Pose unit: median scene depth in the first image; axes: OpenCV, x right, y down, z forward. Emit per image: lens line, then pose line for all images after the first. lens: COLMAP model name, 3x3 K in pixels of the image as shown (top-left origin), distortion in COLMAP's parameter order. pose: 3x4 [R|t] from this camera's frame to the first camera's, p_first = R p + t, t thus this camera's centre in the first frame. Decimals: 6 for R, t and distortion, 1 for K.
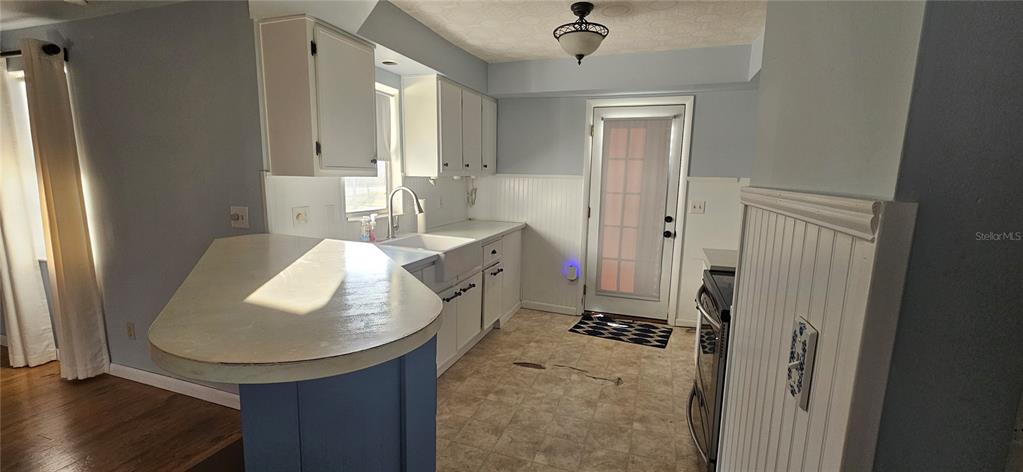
lens RADIAL K [[420.1, 0, 511.5], [0, 420.1, 236.0], [0, 0, 1]] dist [0.001981, -0.000081]
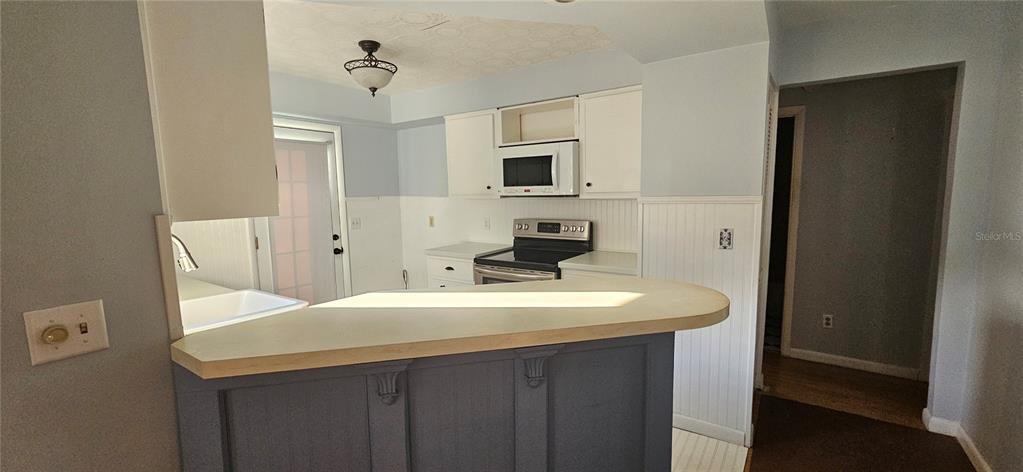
lens RADIAL K [[420.1, 0, 511.5], [0, 420.1, 236.0], [0, 0, 1]] dist [0.001981, -0.000081]
pose [[0.274253, -0.128532, 0.953029, -0.543844], [0.169523, 0.981970, 0.083652, -0.058261], [-0.946598, 0.138619, 0.291098, 0.267129]]
